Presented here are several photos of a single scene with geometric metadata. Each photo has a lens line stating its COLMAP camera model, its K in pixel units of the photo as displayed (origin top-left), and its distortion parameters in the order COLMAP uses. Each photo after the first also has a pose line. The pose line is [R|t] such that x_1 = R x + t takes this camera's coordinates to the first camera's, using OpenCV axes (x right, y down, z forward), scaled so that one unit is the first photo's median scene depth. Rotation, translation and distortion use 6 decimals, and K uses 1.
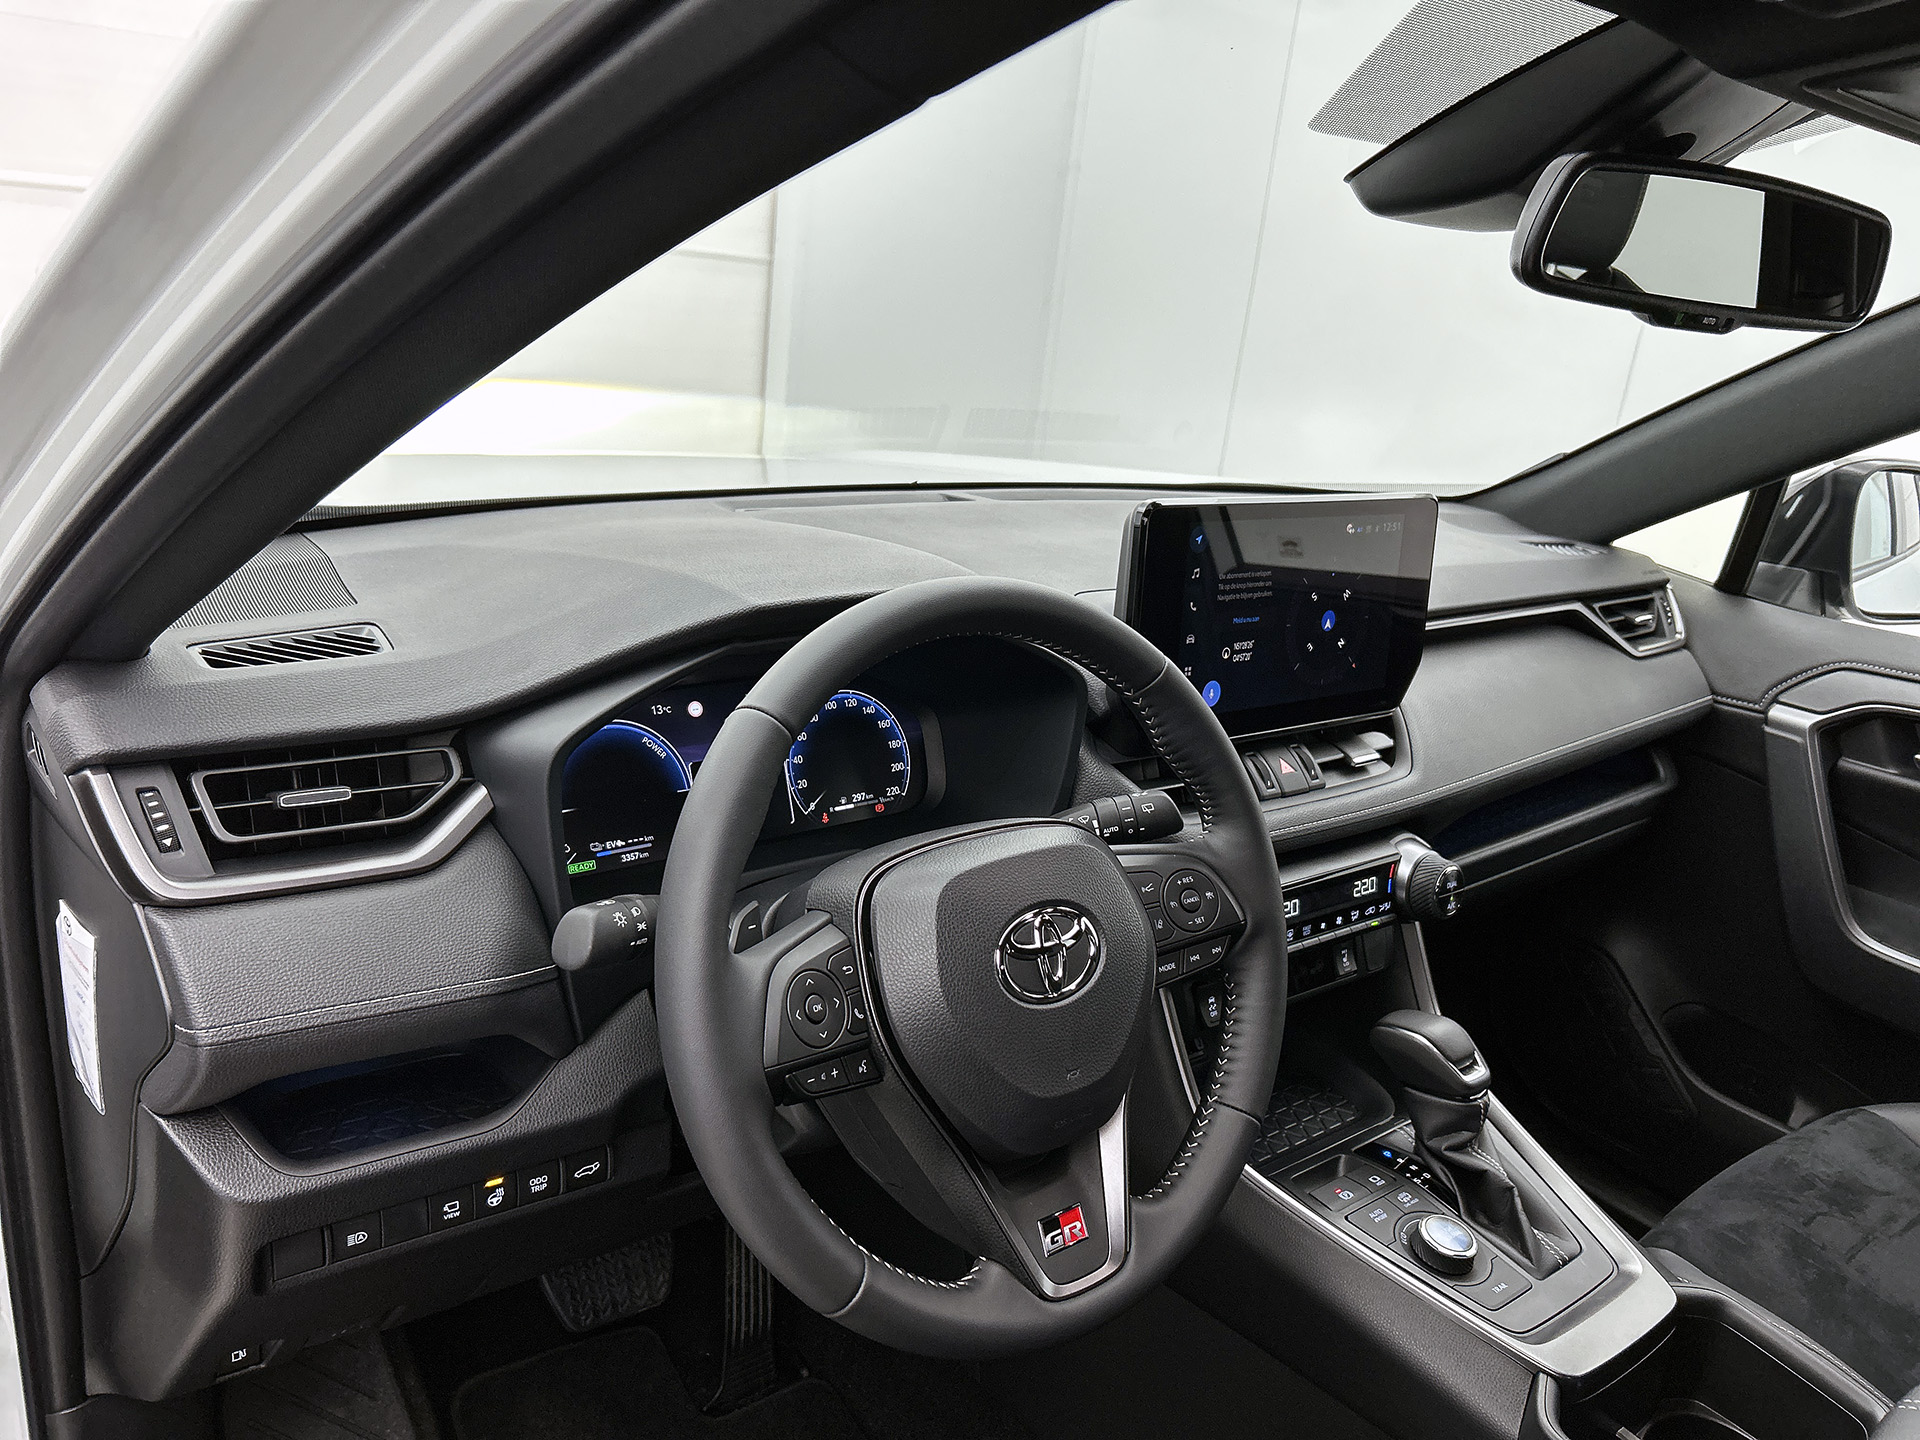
lens RADIAL K [[1458.0, 0, 964.5], [0, 1458.0, 747.4], [0, 0, 1]] dist [0.090989, -0.195416]
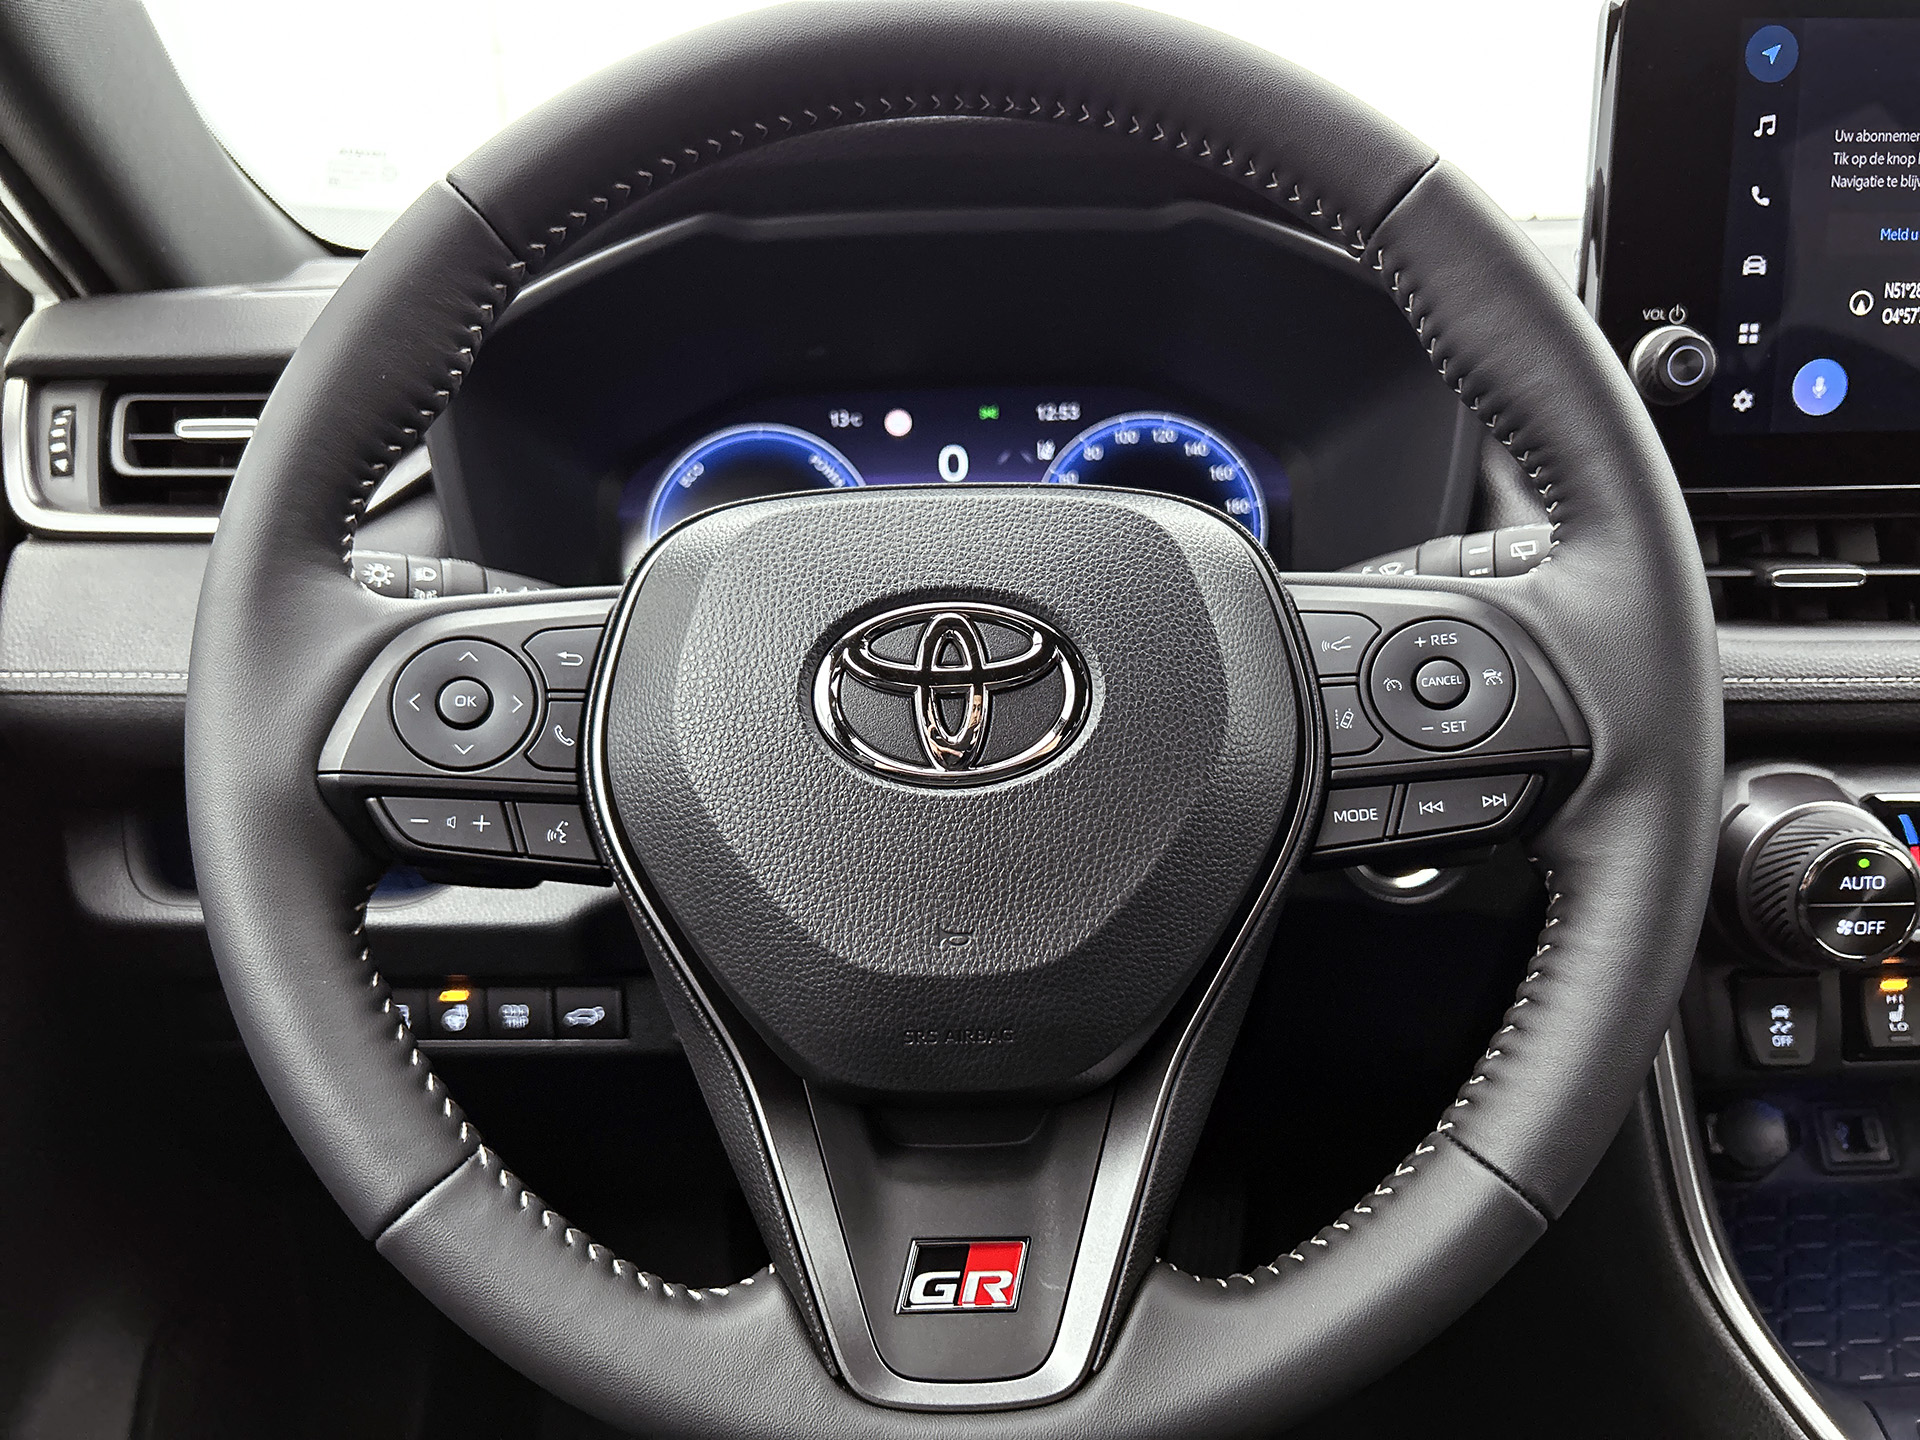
lens RADIAL K [[1478.2, 0, 960.0], [0, 1478.2, 720.0], [0, 0, 1]] dist [0.087641, -0.126486]
pose [[0.785909, 0.070388, -0.614322, 0.258266], [-0.101239, 0.994741, -0.015539, 0.111622], [0.609998, 0.074406, 0.788902, 0.429998]]
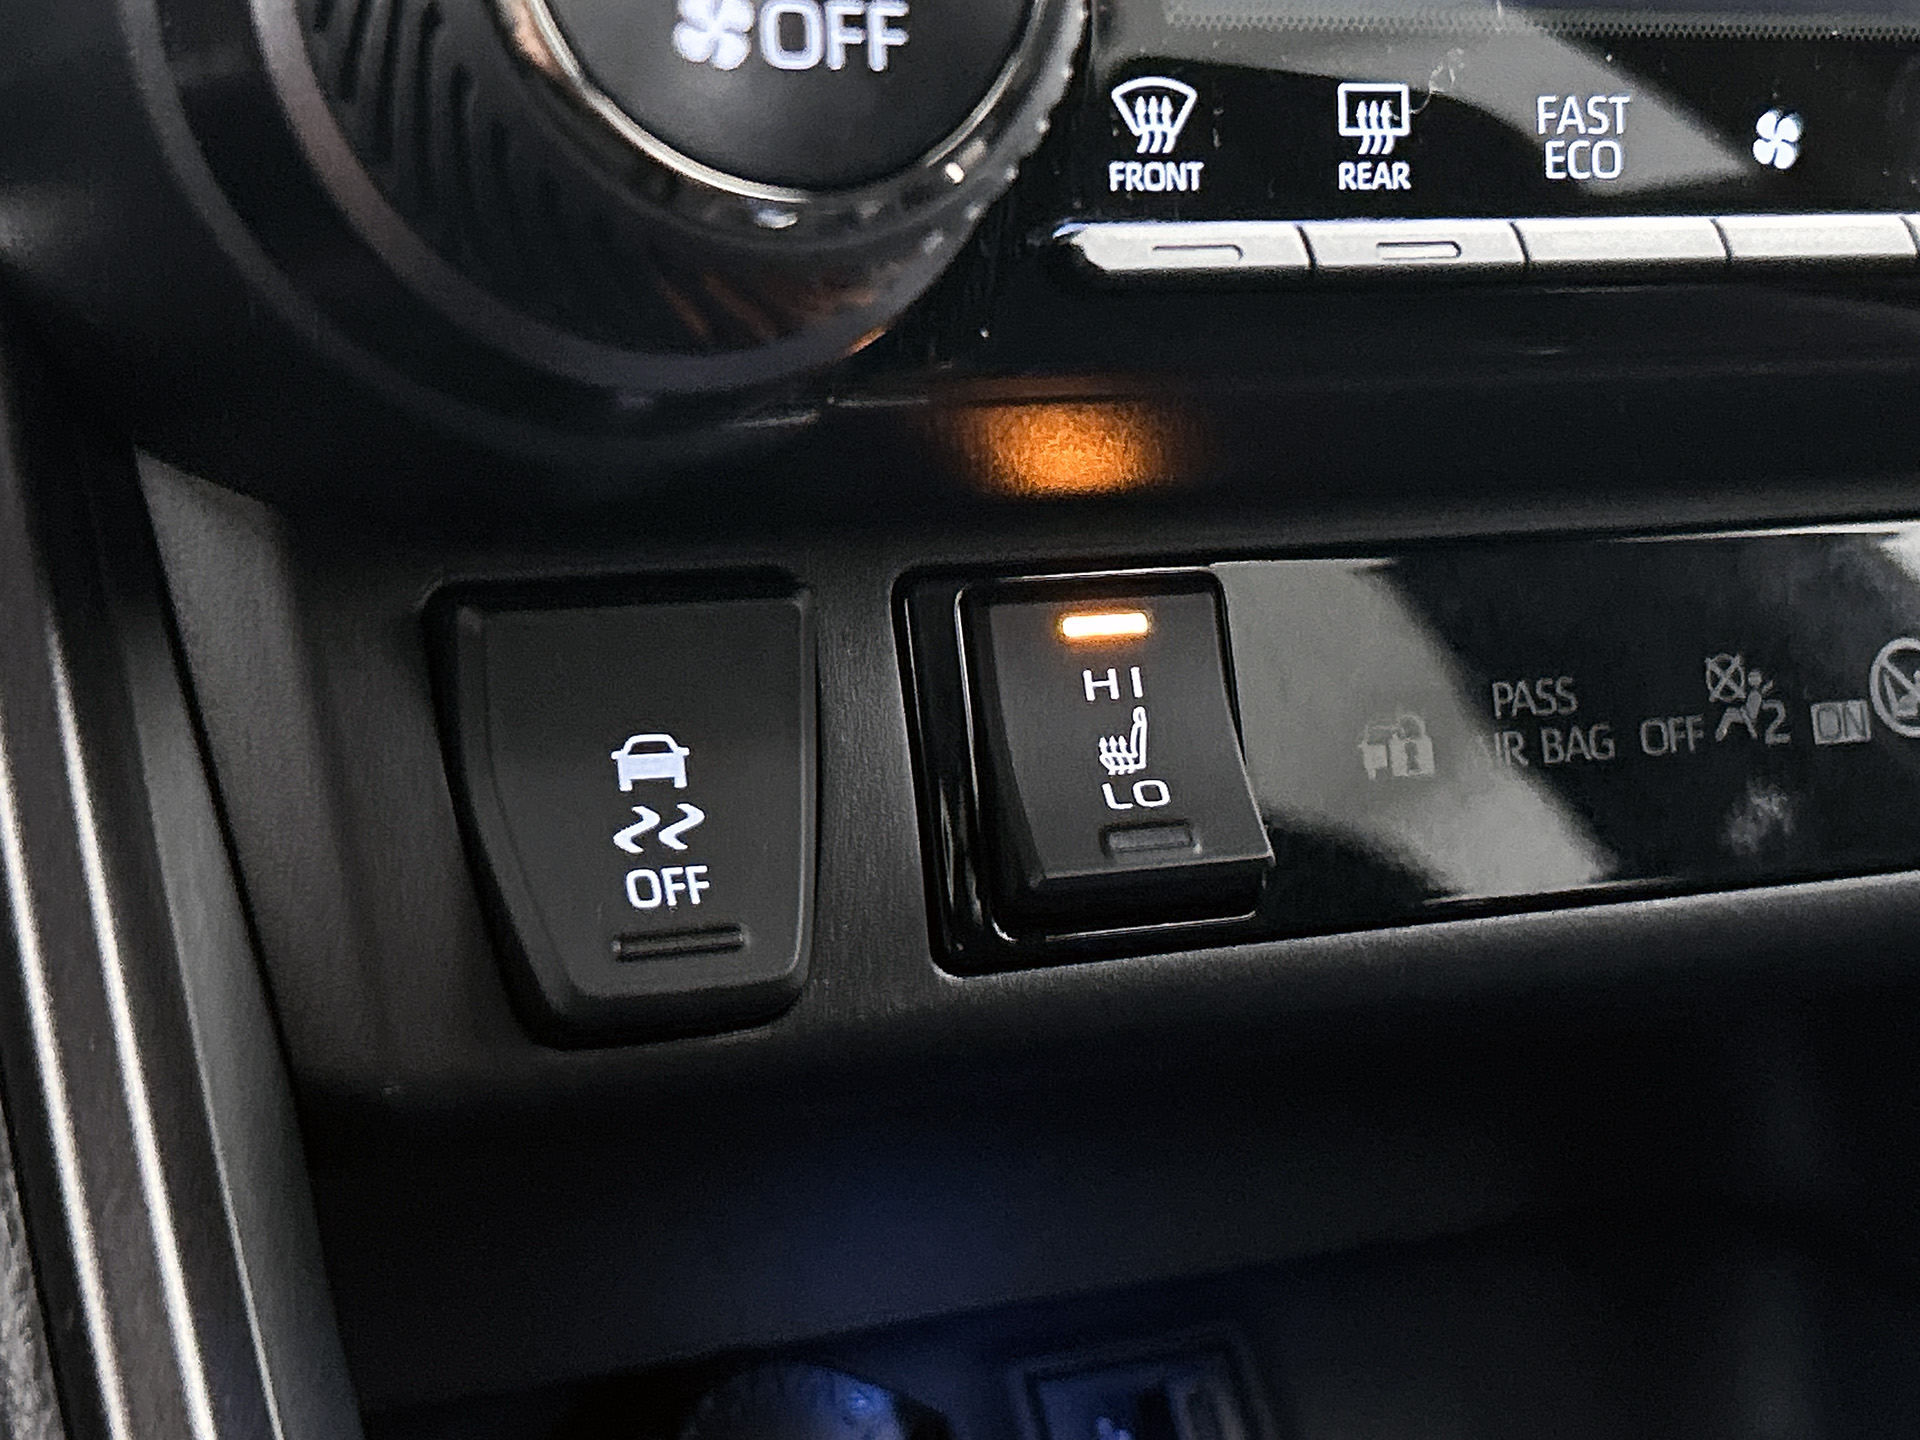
lens RADIAL K [[3370.9, 0, 960.0], [0, 3370.9, 720.0], [0, 0, 1]] dist [0.344750, -1.751917]
pose [[0.971808, -0.031091, -0.233716, 0.252492], [0.001556, 0.992092, -0.125506, 0.203138], [0.235770, 0.121604, 0.964171, 0.772590]]
